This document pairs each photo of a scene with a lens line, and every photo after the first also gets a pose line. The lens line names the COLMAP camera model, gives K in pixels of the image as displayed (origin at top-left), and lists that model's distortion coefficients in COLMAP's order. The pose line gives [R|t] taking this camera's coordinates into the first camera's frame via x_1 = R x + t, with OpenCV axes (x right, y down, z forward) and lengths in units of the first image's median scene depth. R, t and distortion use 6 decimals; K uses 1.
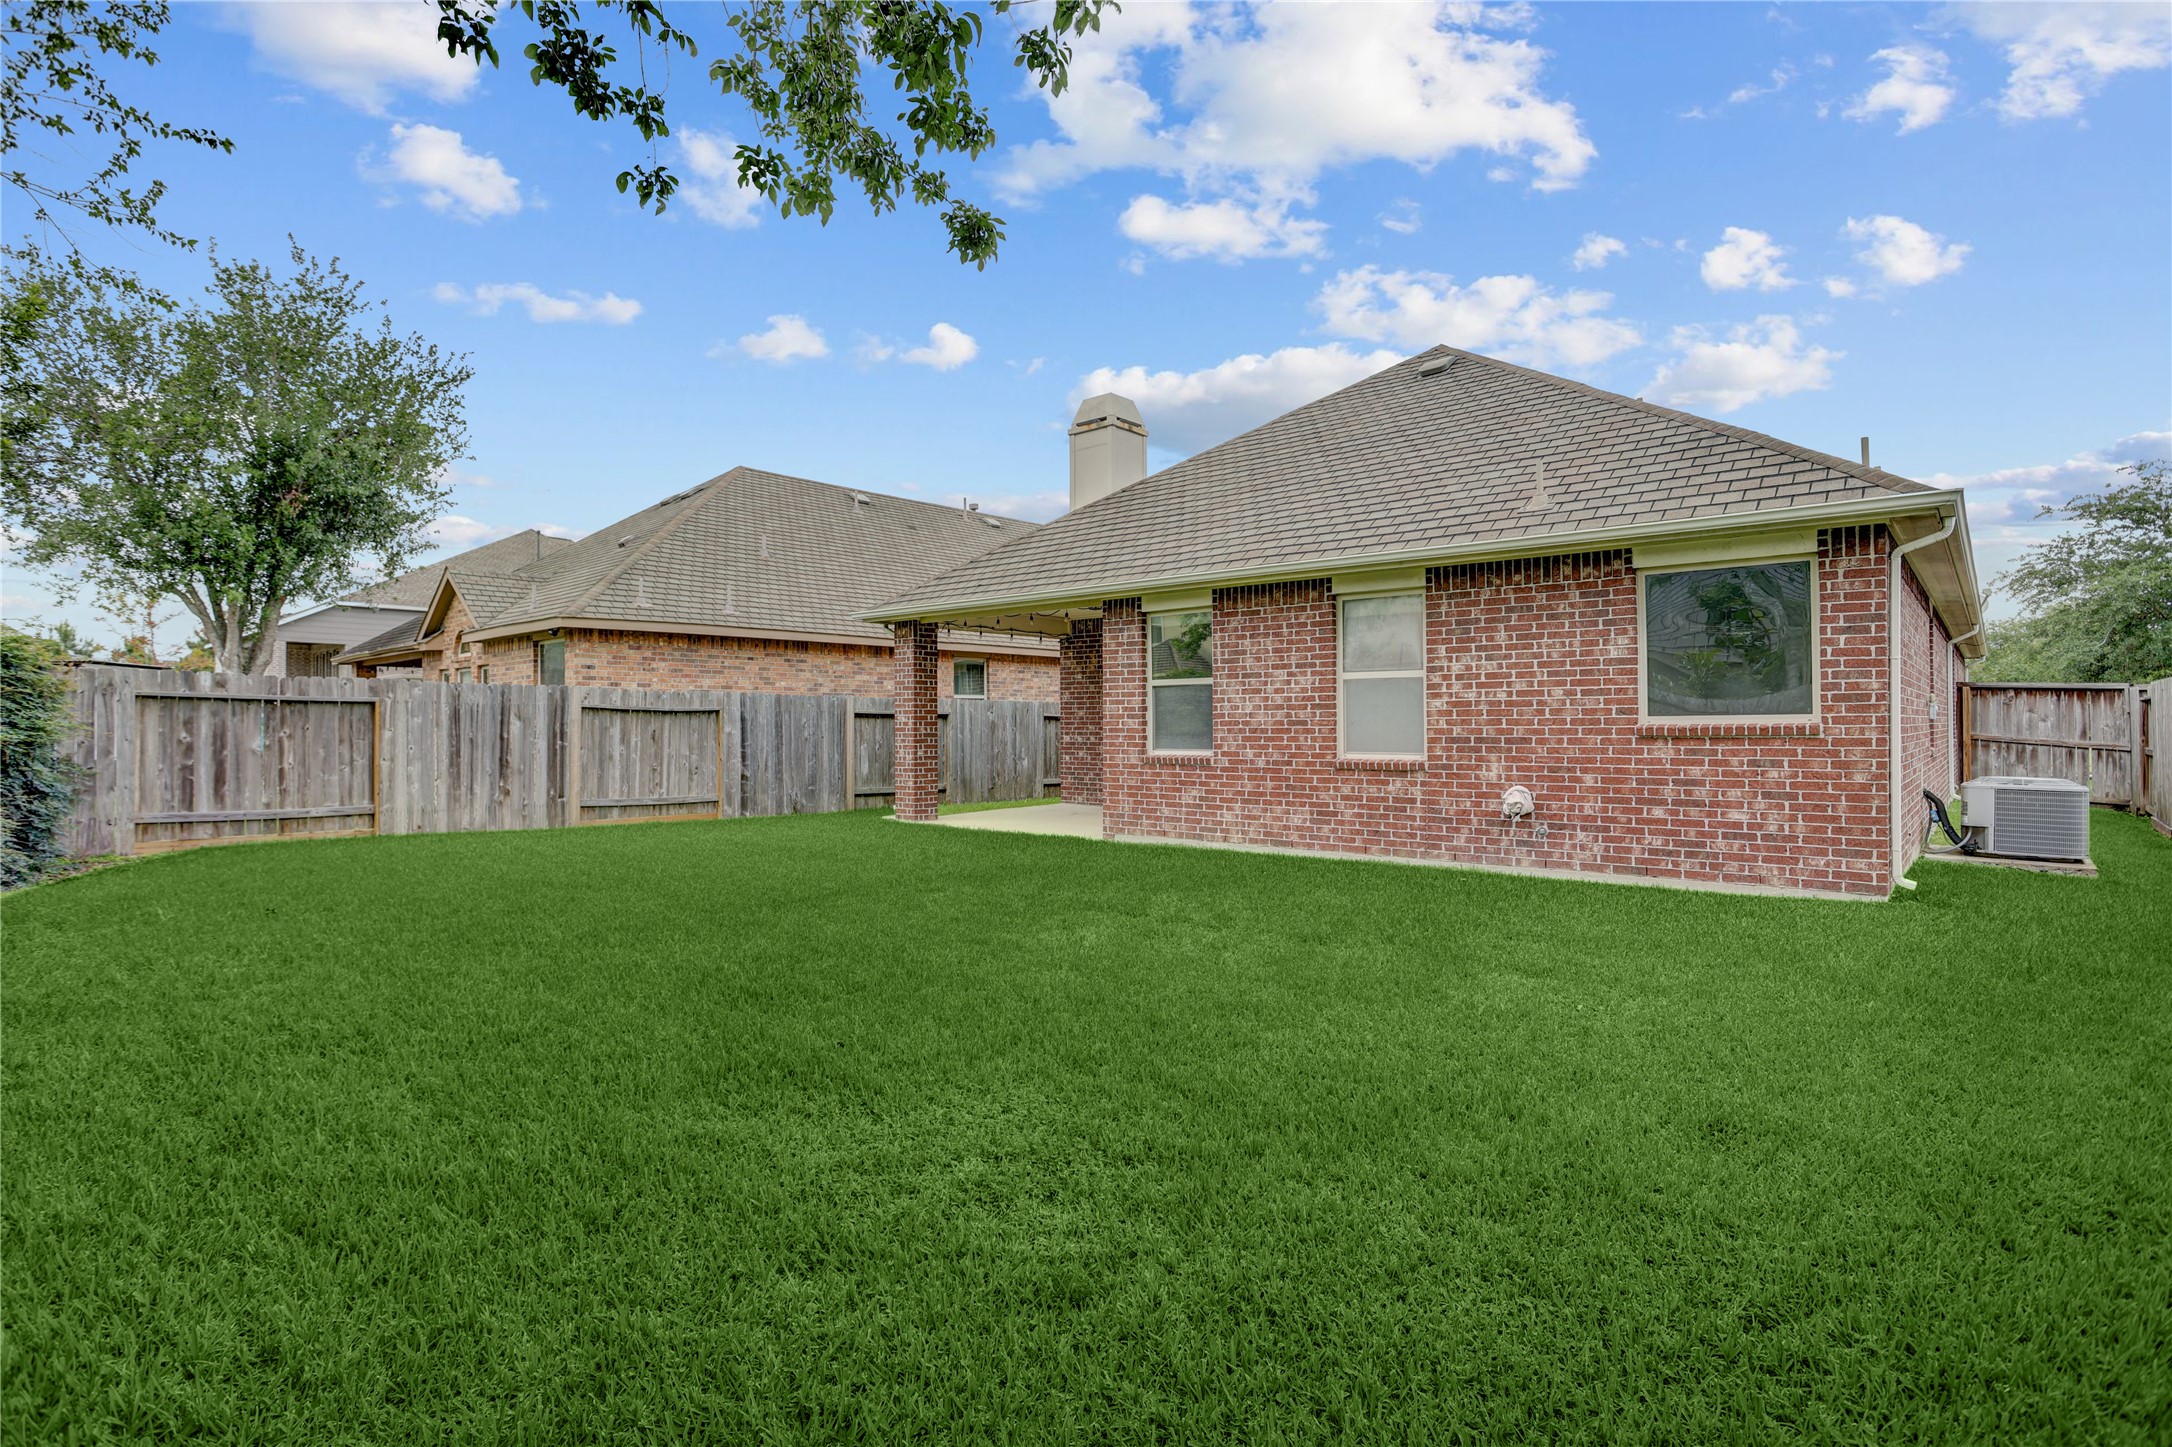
lens RADIAL K [[1049.7, 0, 1085.6], [0, 1049.7, 720.1], [0, 0, 1]] dist [-0.000859, -0.000025]
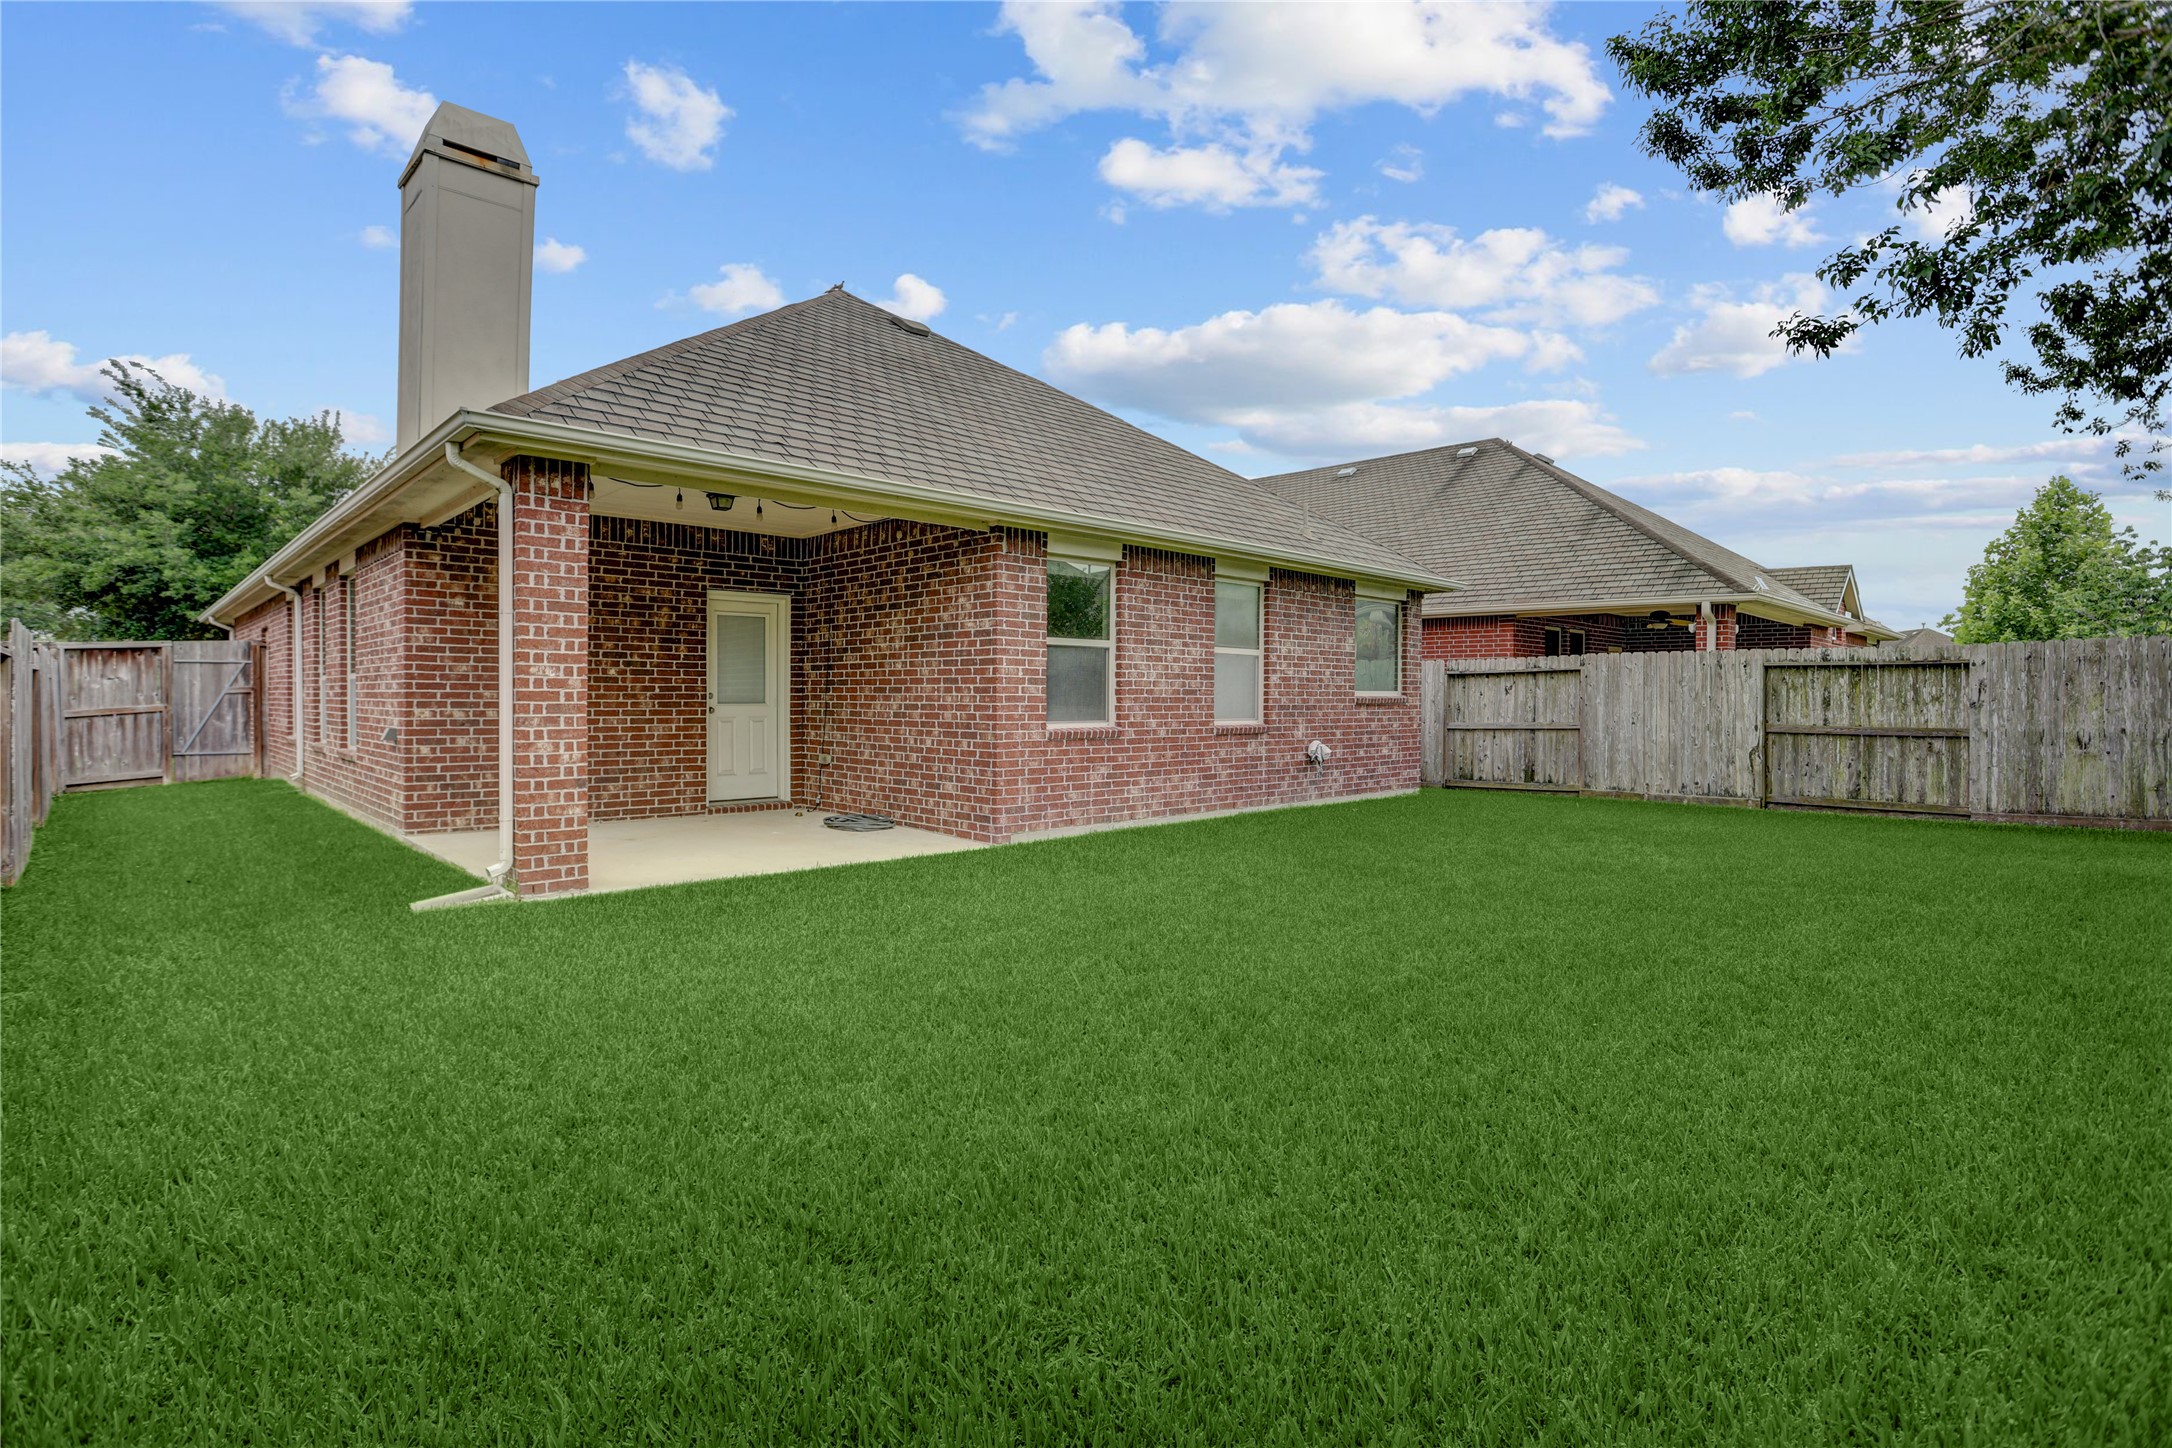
lens RADIAL K [[1049.7, 0, 1085.7], [0, 1049.7, 717.3], [0, 0, 1]] dist [-0.000859, -0.000025]
pose [[0.095553, -0.013472, 0.995333, -0.821979], [-0.009306, 0.999853, 0.014427, 0.013047], [-0.995381, -0.010641, 0.095414, 0.987568]]
